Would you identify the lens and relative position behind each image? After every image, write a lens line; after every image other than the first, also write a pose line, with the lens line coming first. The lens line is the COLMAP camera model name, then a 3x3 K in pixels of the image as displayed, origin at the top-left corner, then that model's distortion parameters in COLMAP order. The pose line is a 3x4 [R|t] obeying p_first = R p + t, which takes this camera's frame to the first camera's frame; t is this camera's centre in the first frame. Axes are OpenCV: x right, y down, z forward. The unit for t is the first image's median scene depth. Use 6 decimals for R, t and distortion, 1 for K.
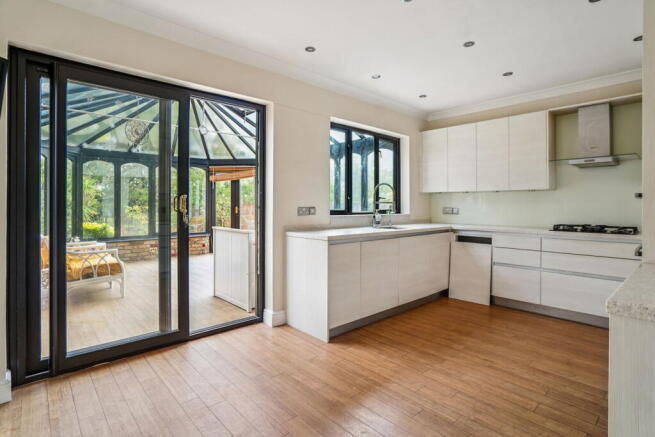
lens RADIAL K [[332.6, 0, 328.2], [0, 332.6, 204.0], [0, 0, 1]] dist [-0.000504, 0.000368]
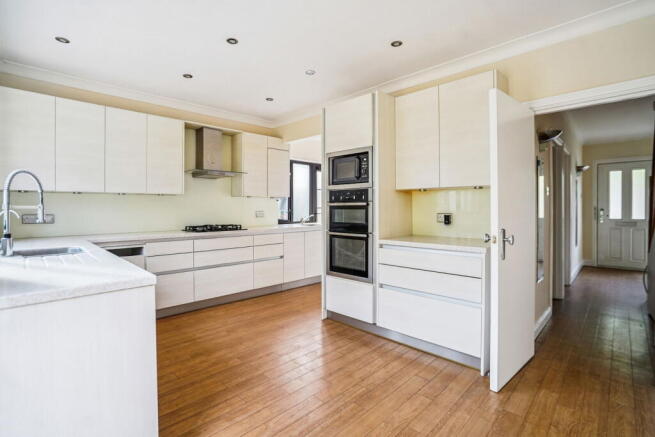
lens RADIAL K [[318.9, 0, 313.6], [0, 318.9, 208.7], [0, 0, 1]] dist [-0.004826, -0.000313]
pose [[-0.022447, -0.004645, 0.999737, -0.414950], [0.001322, 0.999988, 0.004676, -0.003312], [-0.999747, 0.001427, -0.022440, 0.660106]]
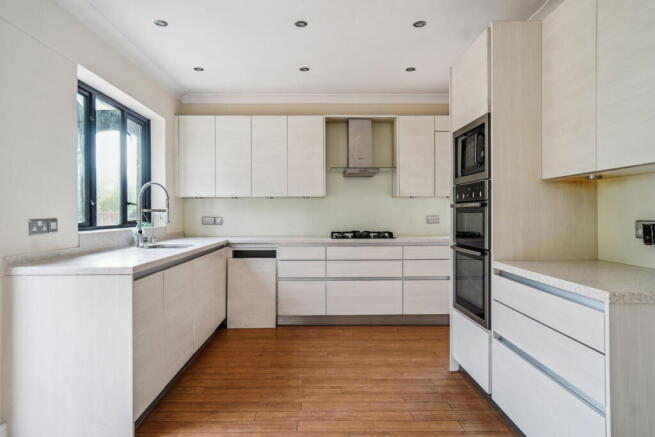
lens RADIAL K [[407.1, 0, 315.1], [0, 407.1, 212.9], [0, 0, 1]] dist [-0.005712, -0.000070]
pose [[0.675758, -0.005817, 0.737100, -0.268893], [0.003247, 0.999983, 0.004915, -0.002139], [-0.737116, -0.000928, 0.675766, 0.227068]]
